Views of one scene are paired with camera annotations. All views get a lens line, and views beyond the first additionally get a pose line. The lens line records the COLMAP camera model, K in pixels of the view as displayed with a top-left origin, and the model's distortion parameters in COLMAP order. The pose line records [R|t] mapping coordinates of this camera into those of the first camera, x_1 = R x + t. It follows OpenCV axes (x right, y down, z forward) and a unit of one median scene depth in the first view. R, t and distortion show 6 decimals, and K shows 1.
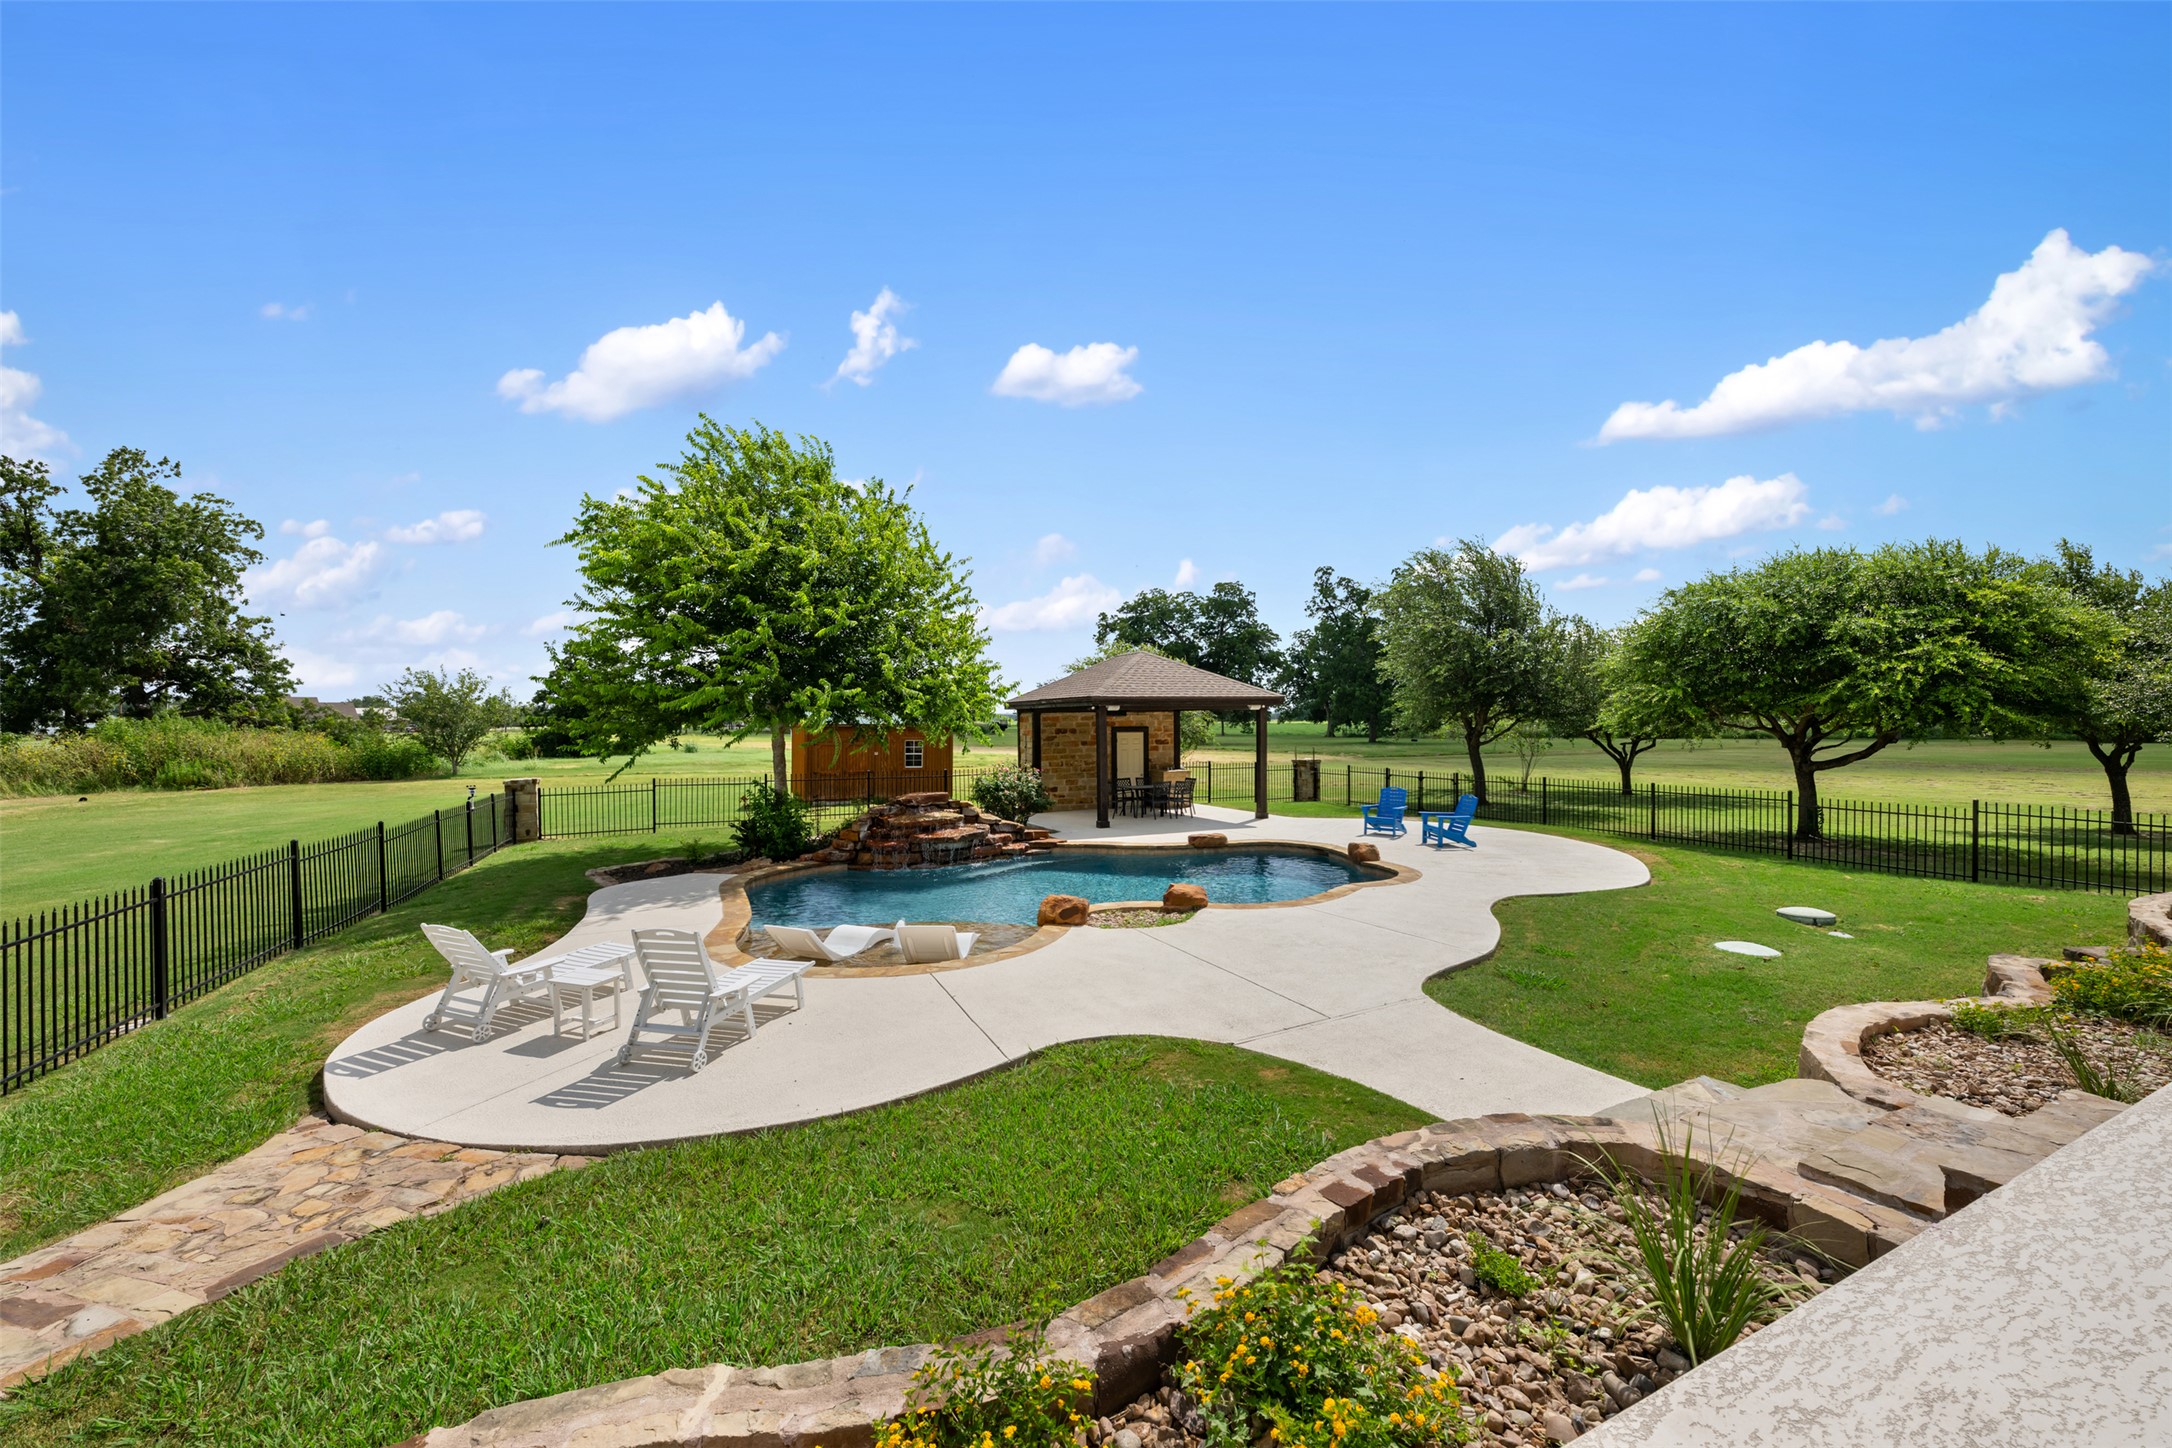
lens RADIAL K [[867.8, 0, 1086.0], [0, 867.8, 724.0], [0, 0, 1]] dist [0.000017, -0.000007]
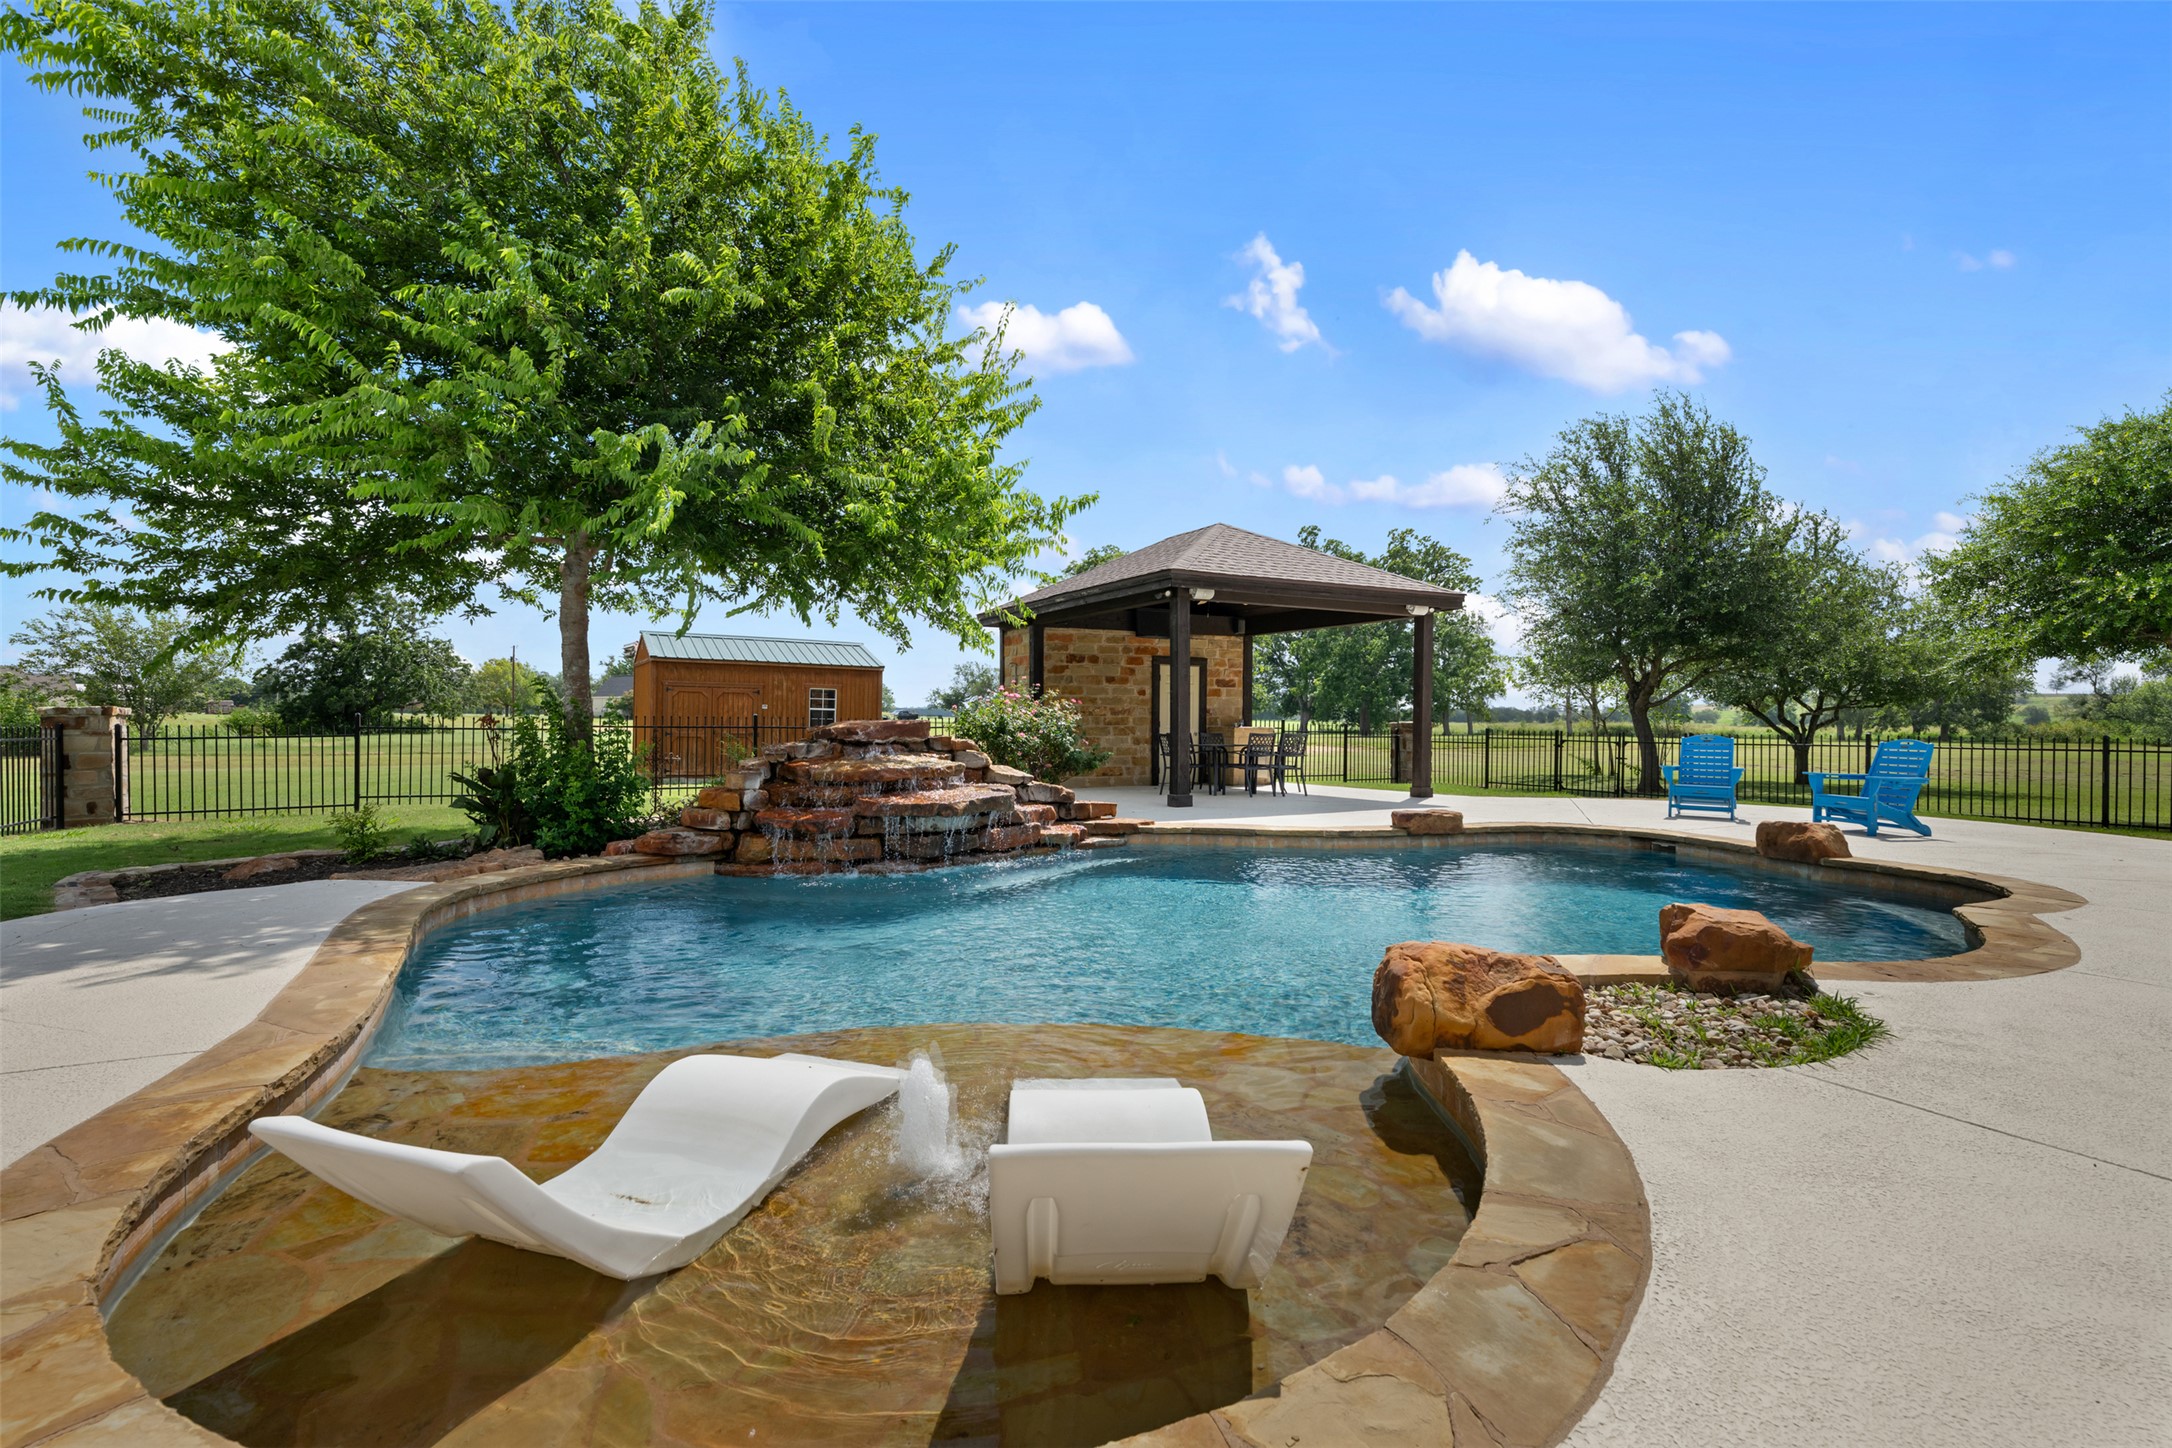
lens RADIAL K [[1002.6, 0, 1086.0], [0, 1002.6, 724.0], [0, 0, 1]] dist [-0.000232, -0.000146]
pose [[0.996622, 0.014452, 0.080840, -0.114901], [-0.014634, 0.999892, 0.001661, 0.078736], [-0.080807, -0.002838, 0.996726, 0.425812]]
